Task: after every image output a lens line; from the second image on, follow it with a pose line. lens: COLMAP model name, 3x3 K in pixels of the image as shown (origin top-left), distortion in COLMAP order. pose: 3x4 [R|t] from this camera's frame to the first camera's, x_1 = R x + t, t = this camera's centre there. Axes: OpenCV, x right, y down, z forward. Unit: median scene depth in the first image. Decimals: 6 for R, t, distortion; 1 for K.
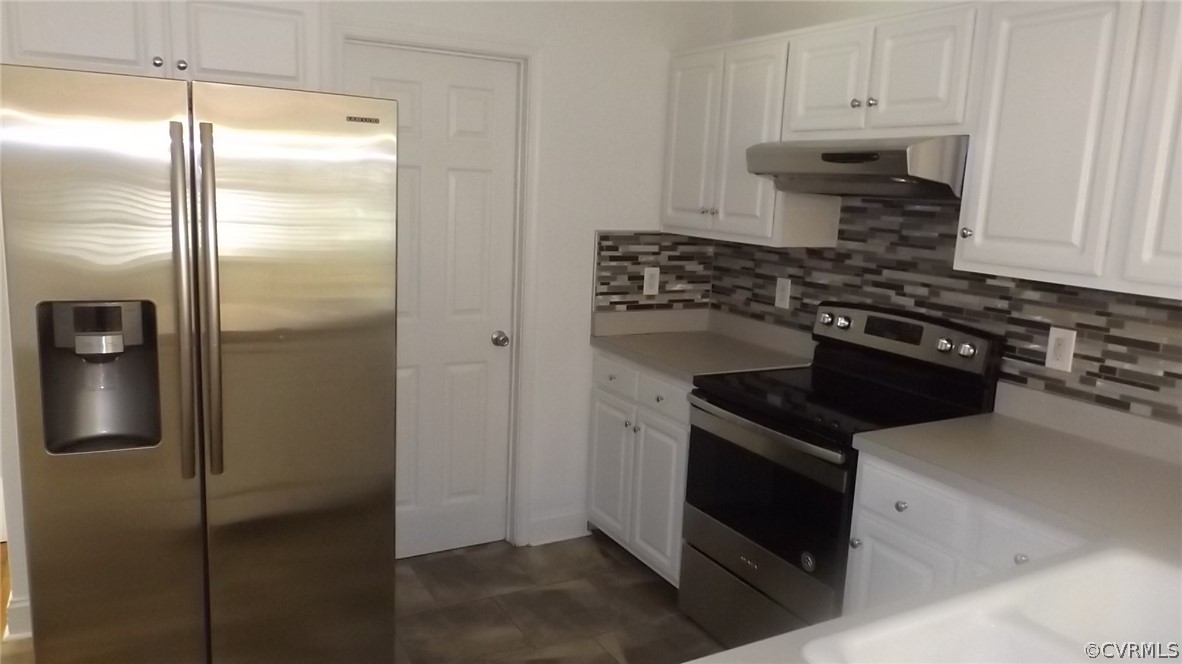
lens RADIAL K [[851.5, 0, 591.0], [0, 851.5, 332.0], [0, 0, 1]] dist [0.016366, -0.029189]
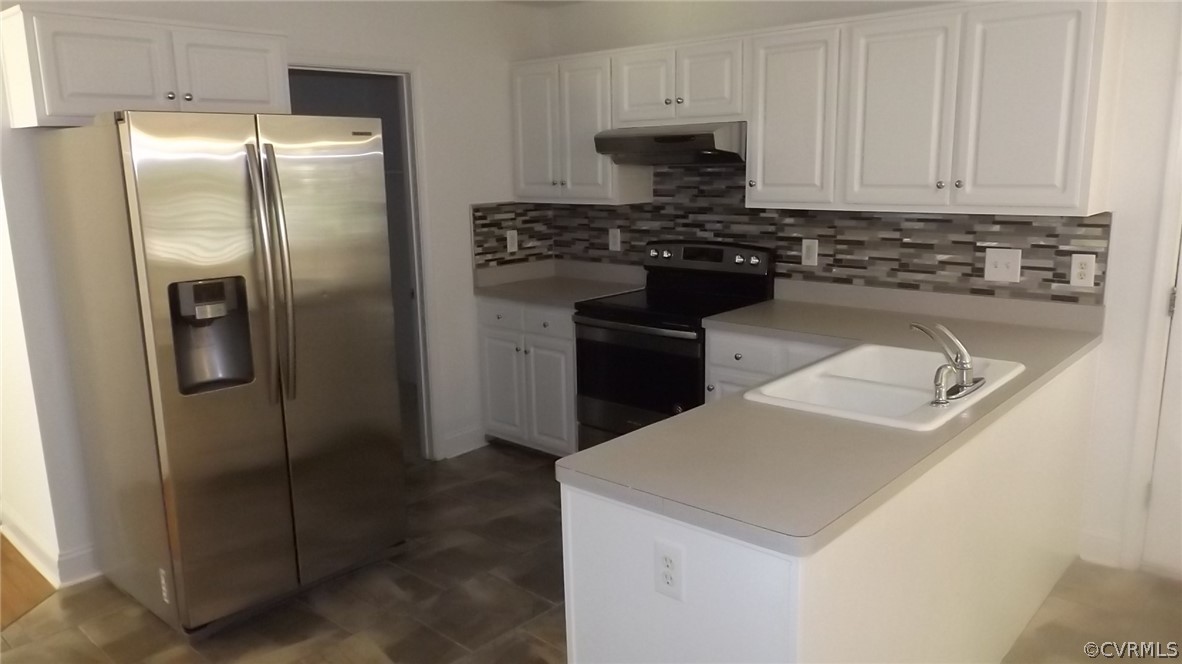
lens RADIAL K [[851.5, 0, 591.0], [0, 851.5, 332.0], [0, 0, 1]] dist [0.016366, -0.029189]
pose [[0.944834, -0.126254, 0.302238, -0.290587], [0.117437, 0.991956, 0.047245, 0.038441], [-0.305772, -0.009145, 0.952061, -0.339551]]
